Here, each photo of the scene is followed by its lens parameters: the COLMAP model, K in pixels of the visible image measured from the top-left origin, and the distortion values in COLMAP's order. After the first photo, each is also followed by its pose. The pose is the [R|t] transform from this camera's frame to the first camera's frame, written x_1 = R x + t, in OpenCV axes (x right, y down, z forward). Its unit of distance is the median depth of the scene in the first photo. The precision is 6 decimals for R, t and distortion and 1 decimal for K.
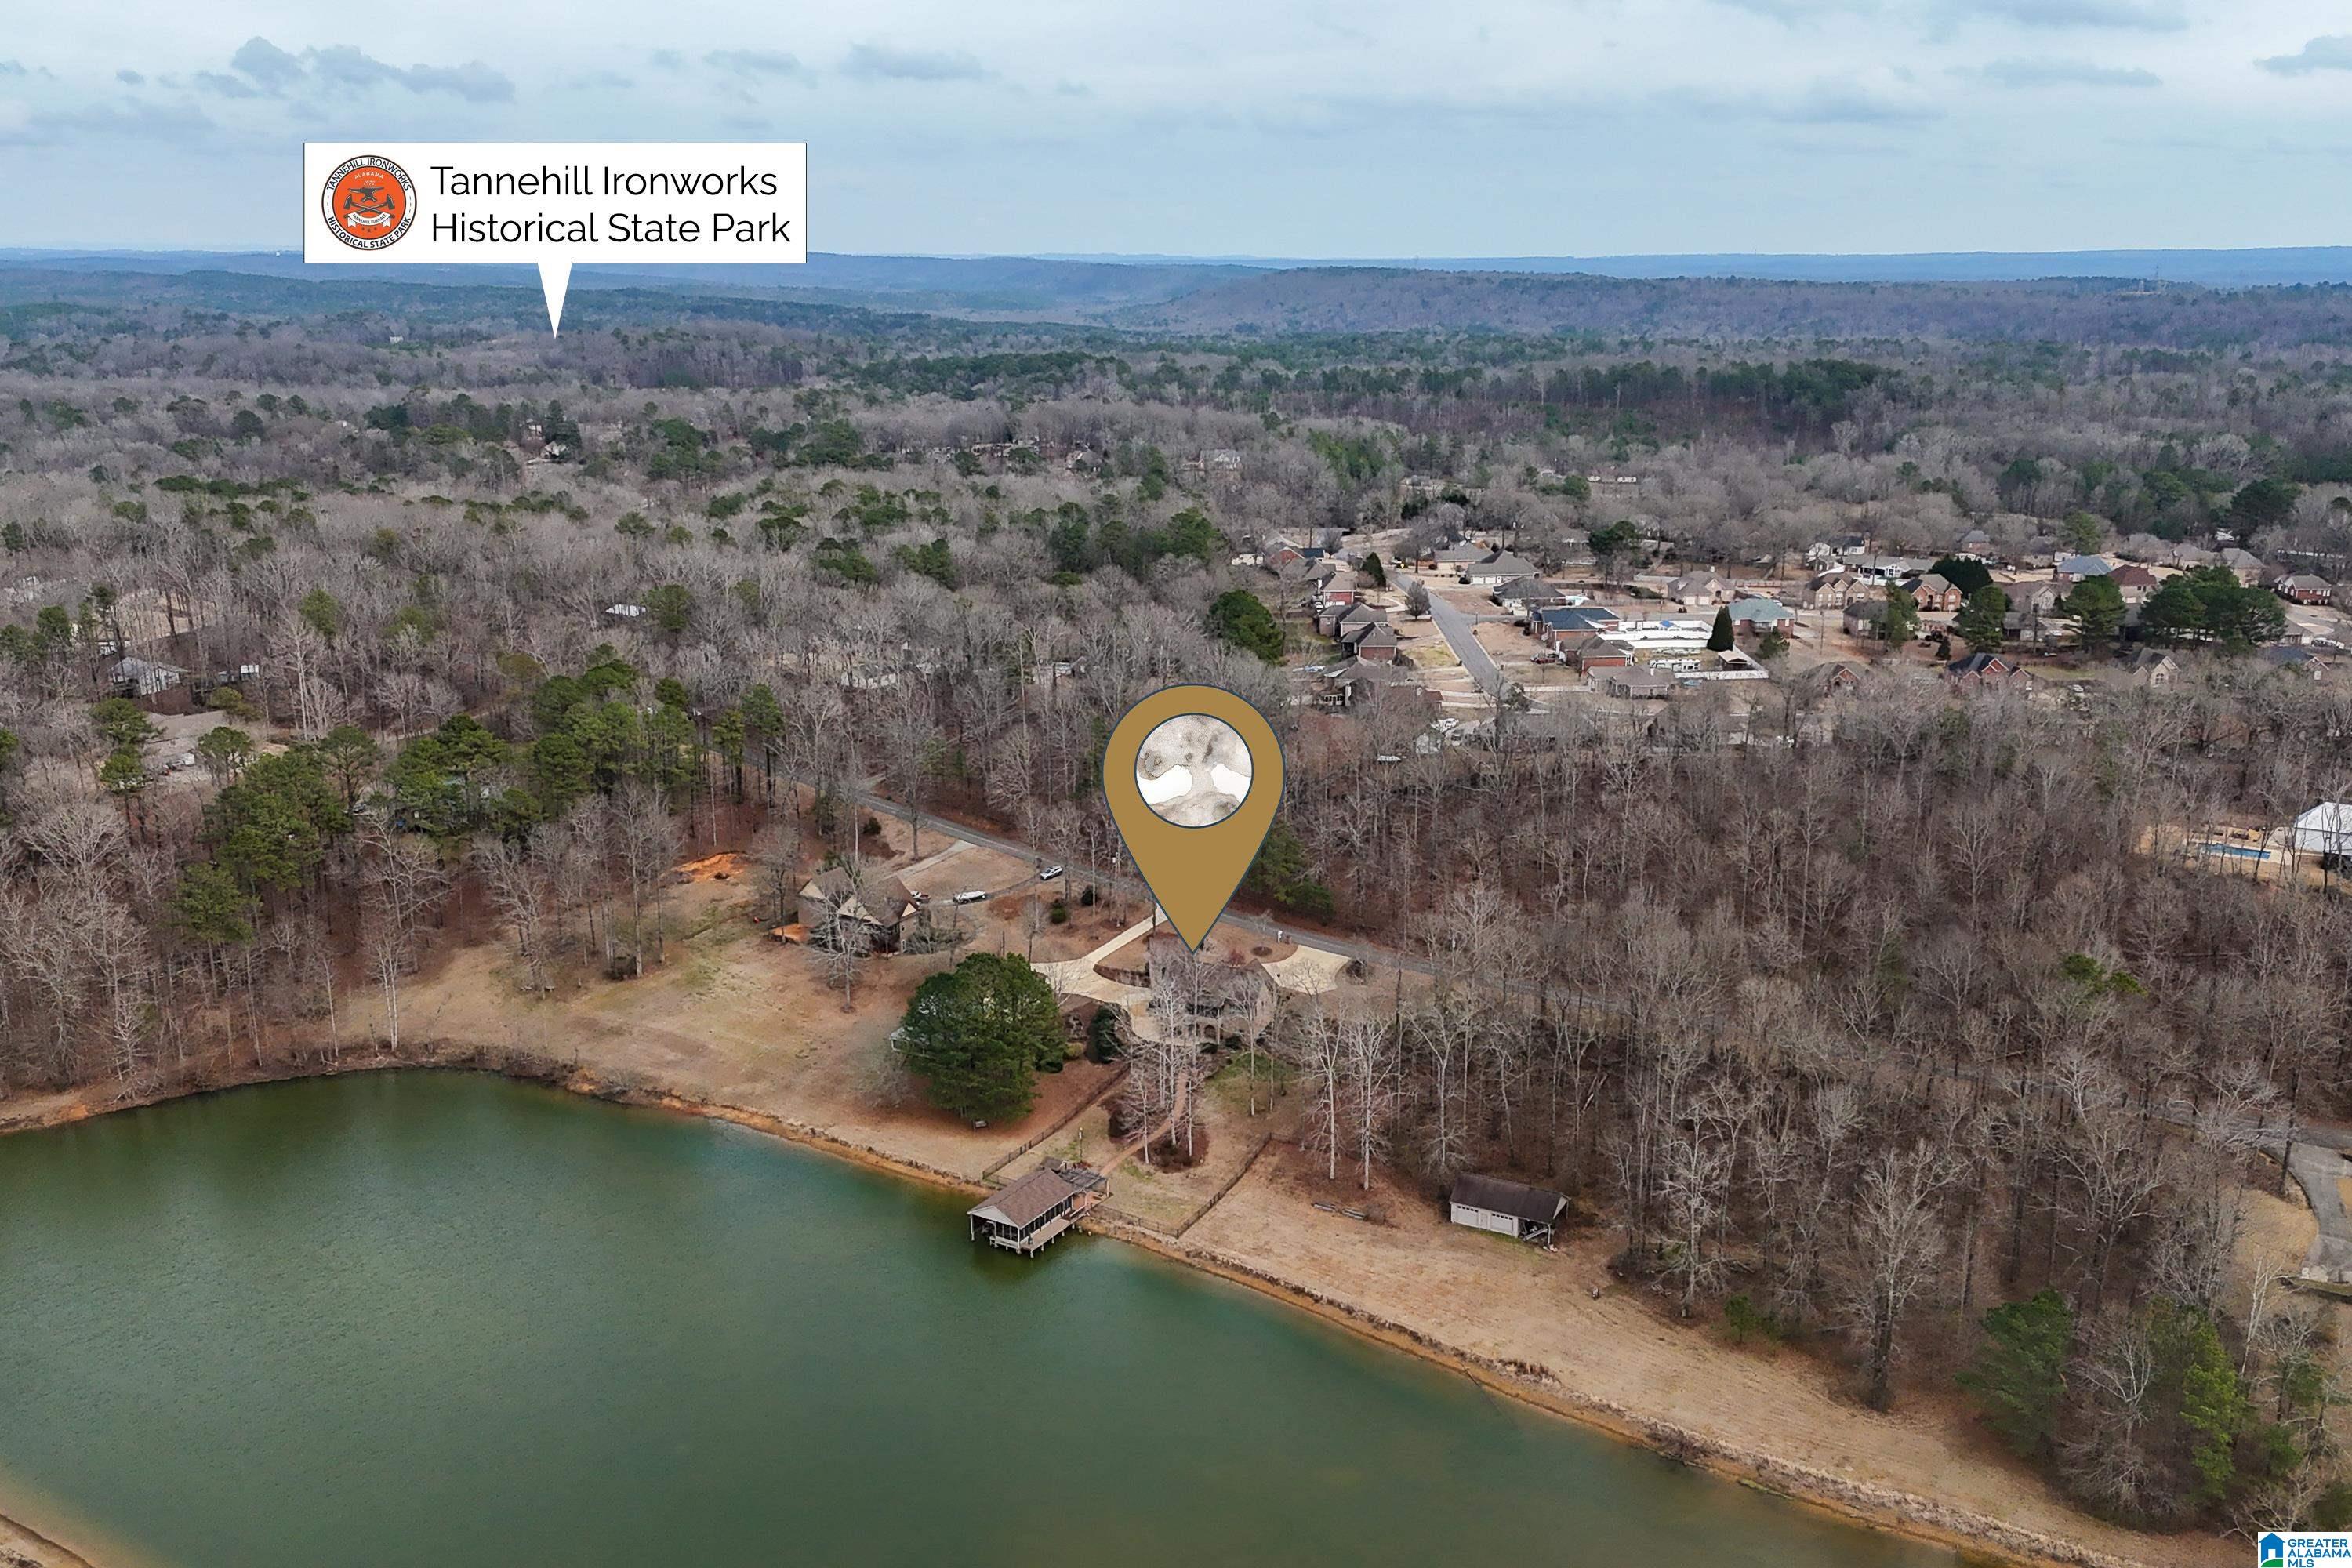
lens RADIAL K [[2098.5, 0, 1178.9], [0, 2098.5, 788.5], [0, 0, 1]] dist [0.088679, -0.096511]
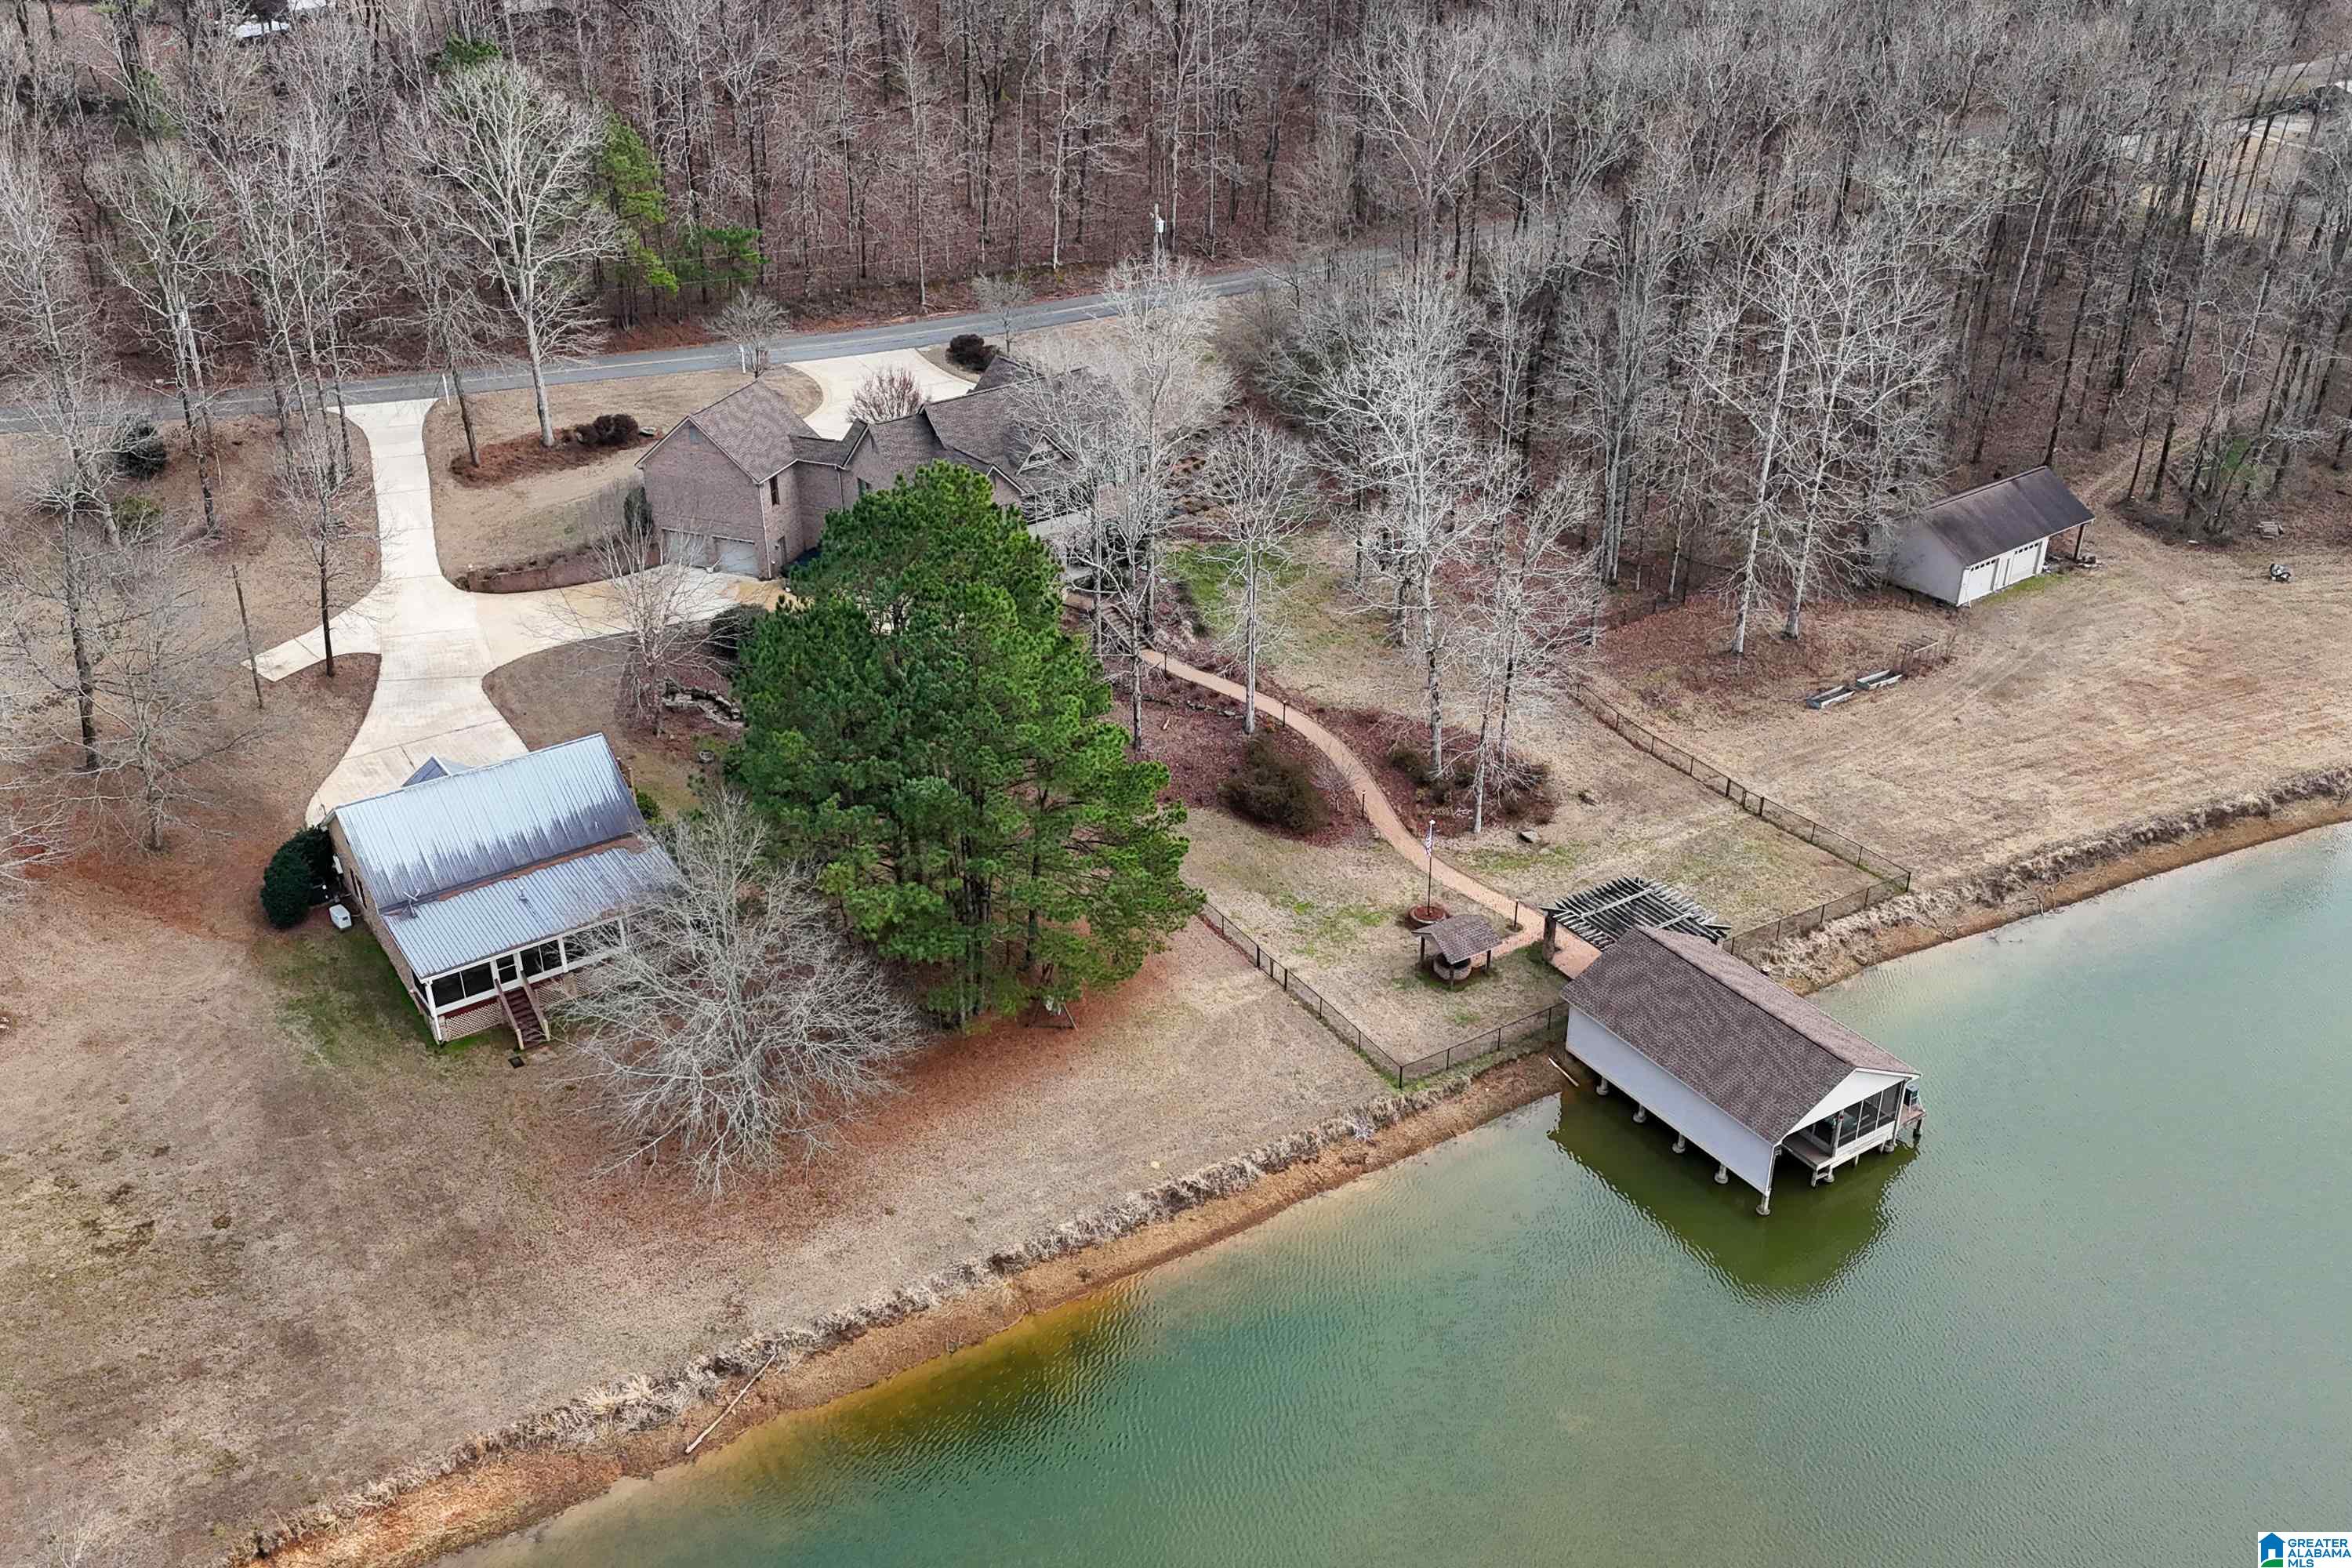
lens RADIAL K [[2098.5, 0, 1174.9], [0, 2098.5, 777.2], [0, 0, 1]] dist [0.088679, -0.096511]
pose [[0.423517, -0.419352, 0.802980, -0.311527], [0.237849, 0.906778, 0.348111, 0.022200], [-0.874106, 0.043557, 0.483778, 0.794683]]
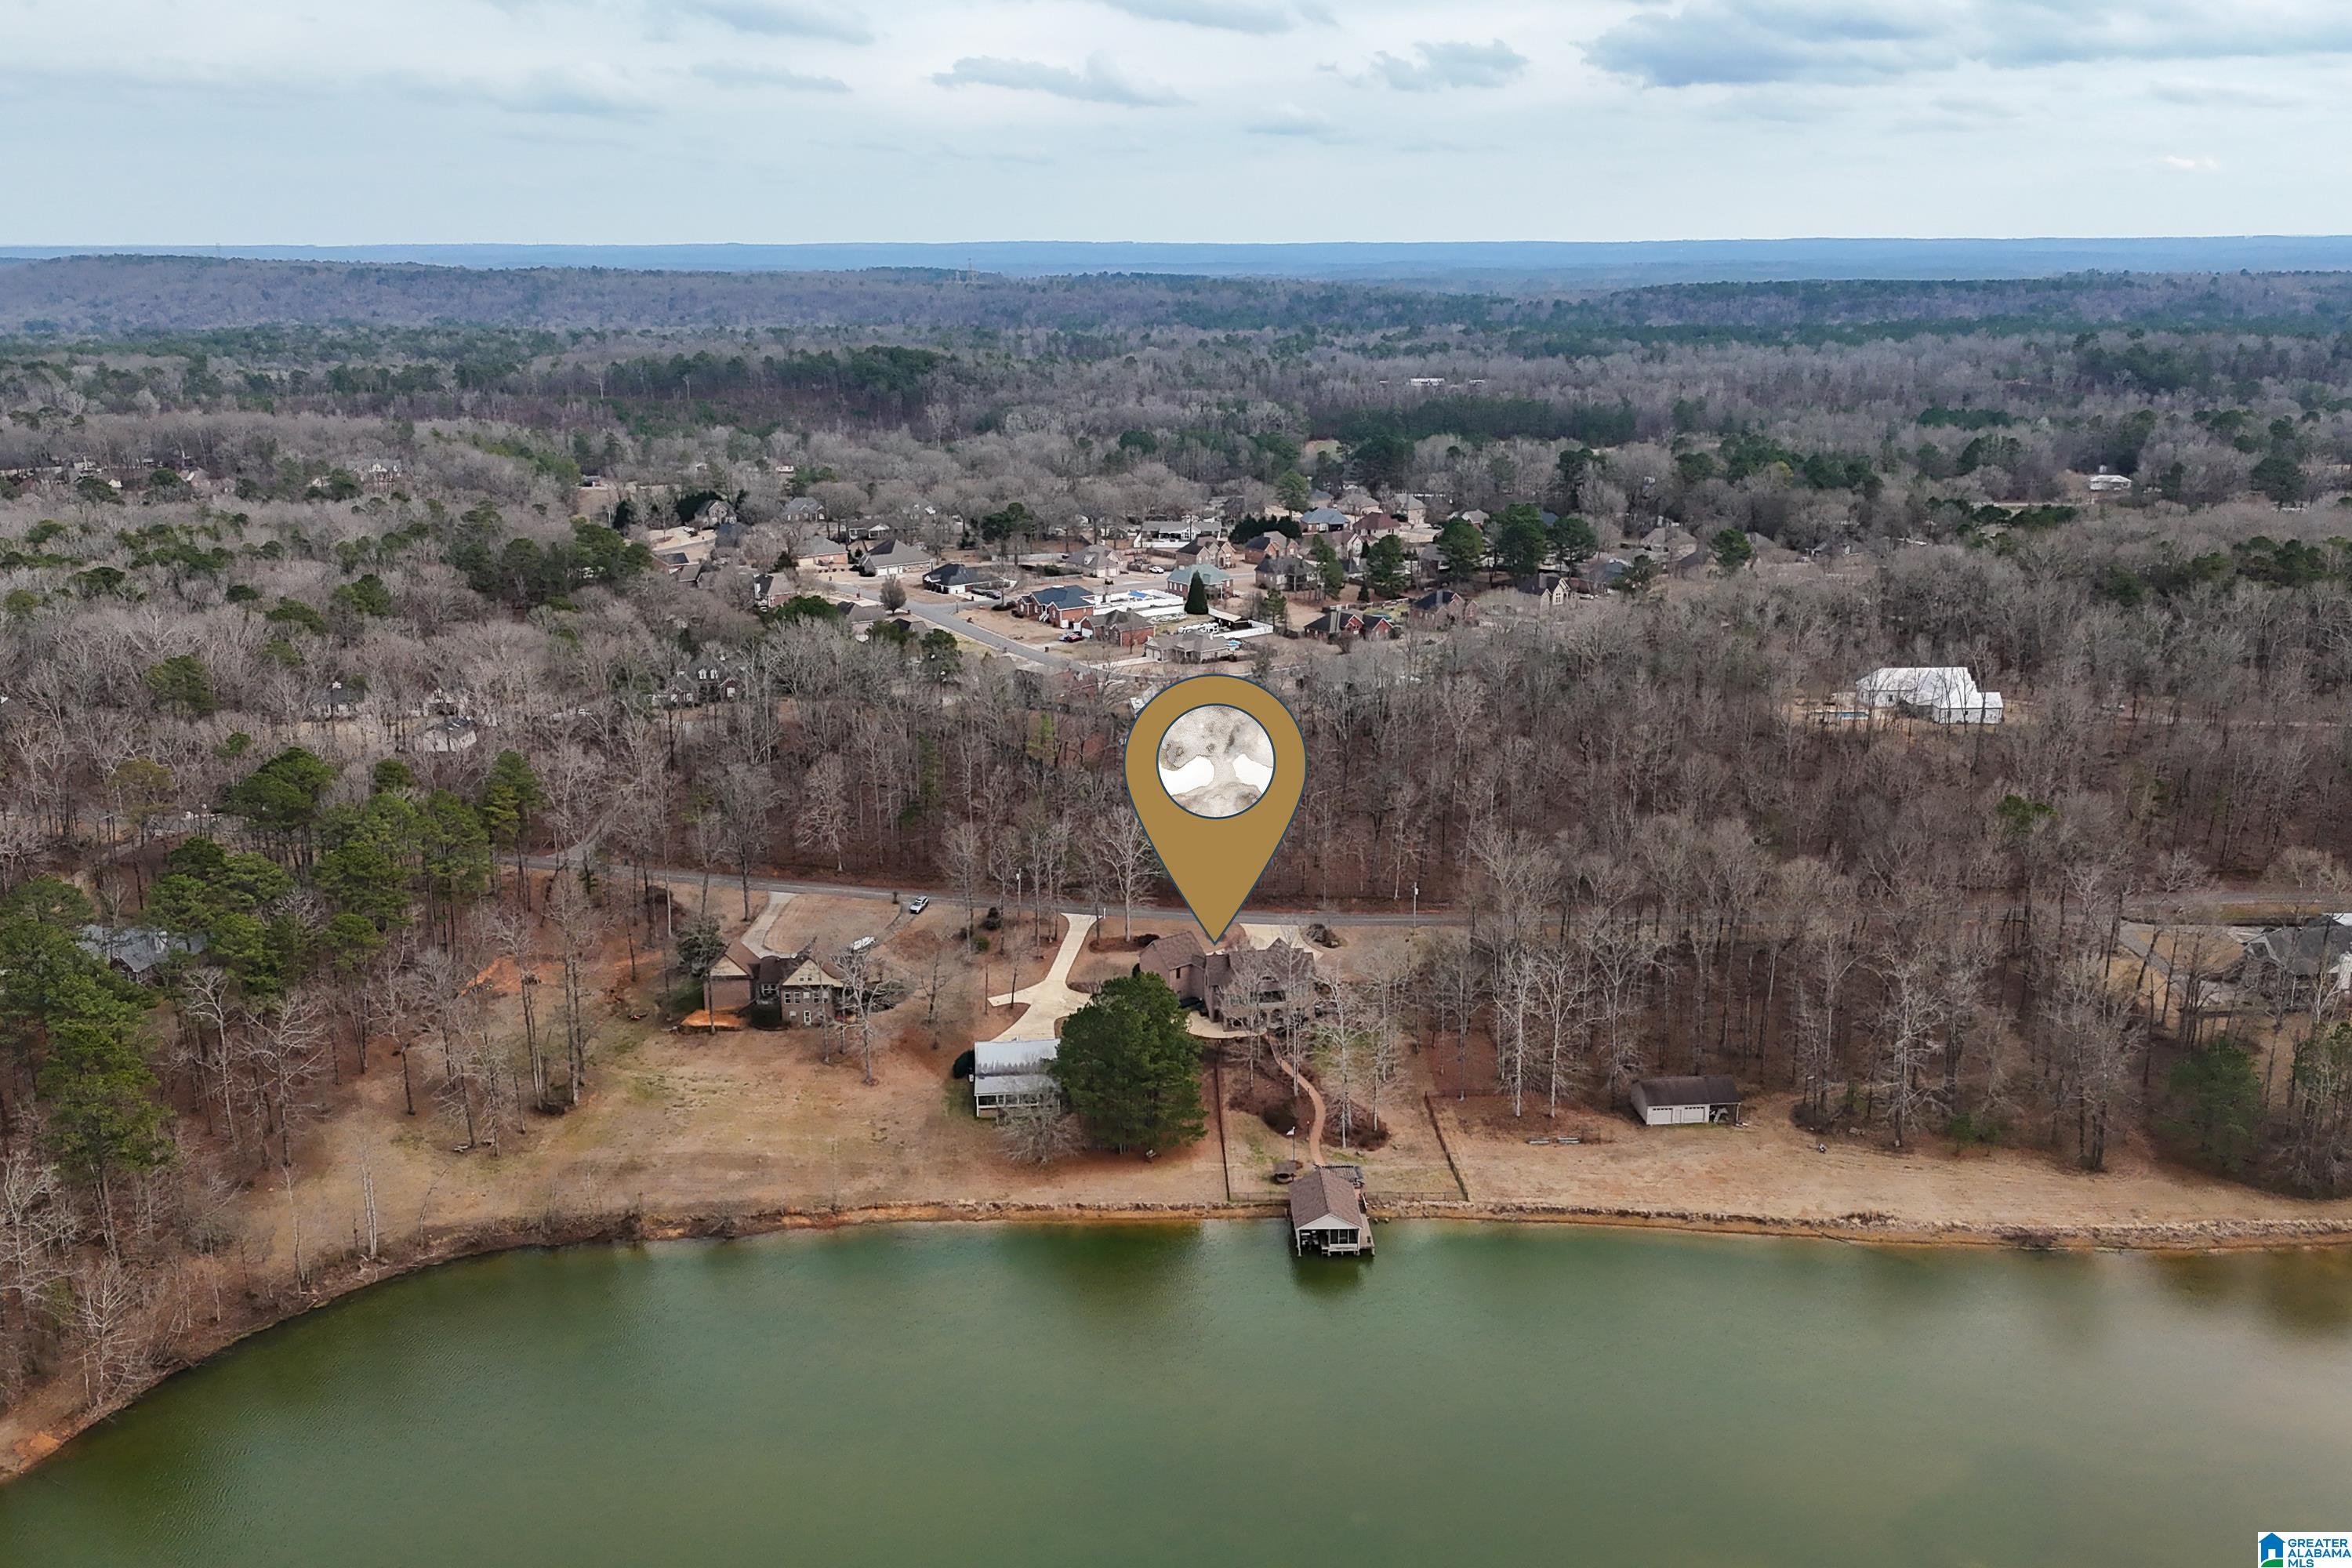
lens RADIAL K [[2098.5, 0, 1167.2], [0, 2098.5, 778.8], [0, 0, 1]] dist [0.088679, -0.096511]
pose [[0.827389, -0.141106, 0.543615, -0.559282], [0.140980, 0.989114, 0.042170, -0.046580], [-0.543648, 0.041748, 0.838275, 0.178487]]
